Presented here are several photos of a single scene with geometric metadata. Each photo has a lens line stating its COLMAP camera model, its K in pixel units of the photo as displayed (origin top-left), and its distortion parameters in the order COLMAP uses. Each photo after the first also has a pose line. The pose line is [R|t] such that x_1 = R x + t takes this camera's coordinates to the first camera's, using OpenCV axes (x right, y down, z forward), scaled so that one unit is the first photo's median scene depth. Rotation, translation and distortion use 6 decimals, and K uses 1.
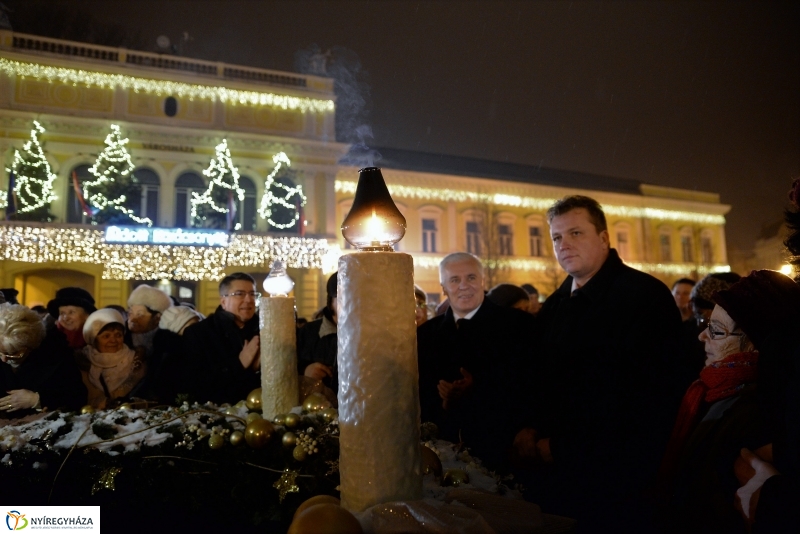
lens RADIAL K [[549.9, 0, 397.2], [0, 549.9, 268.5], [0, 0, 1]] dist [-0.133265, 0.096135]
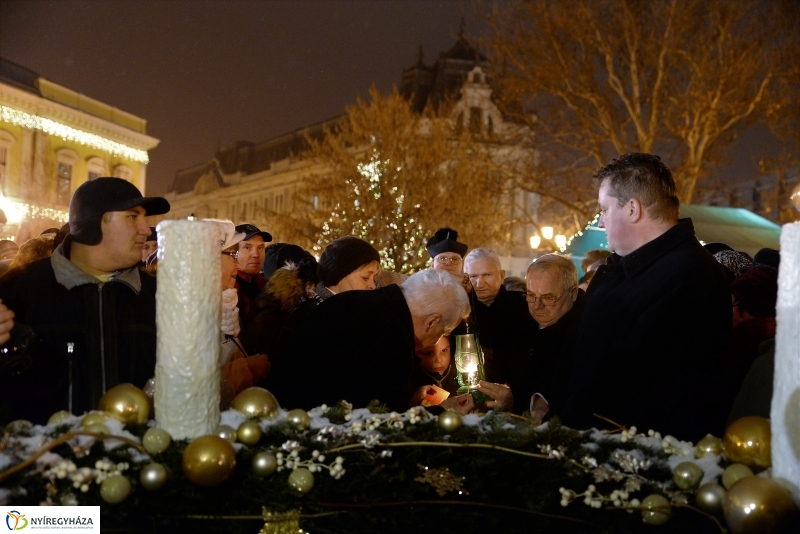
lens RADIAL K [[853.4, 0, 400.0], [0, 853.4, 267.0], [0, 0, 1]] dist [-0.016994, 0.142278]
pose [[0.628770, 0.081857, 0.773271, -0.070958], [-0.133646, 0.991022, 0.003764, 0.006189], [-0.766020, -0.105711, 0.634065, 0.025195]]
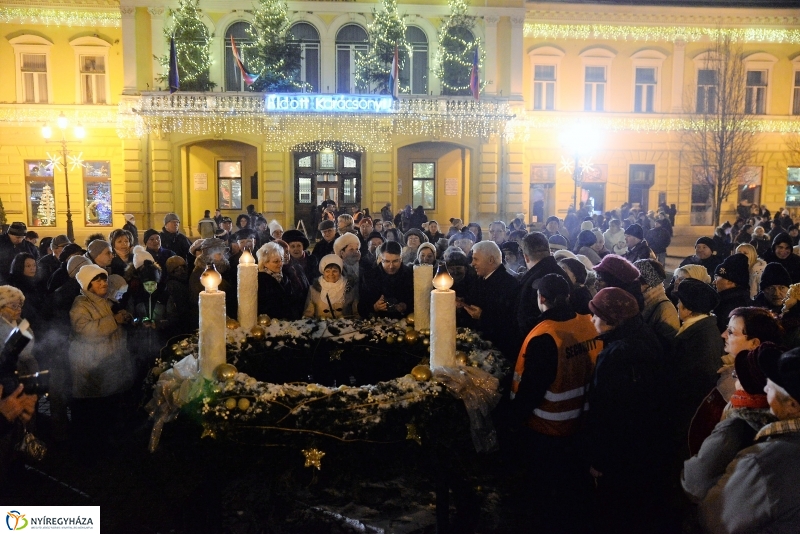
lens RADIAL K [[700.5, 0, 391.6], [0, 700.5, 264.7], [0, 0, 1]] dist [-0.073830, 0.152486]
pose [[0.952940, 0.057592, -0.297639, 0.034280], [0.006705, 0.977545, 0.210618, -0.040476], [0.303085, -0.202702, 0.931156, -0.110189]]
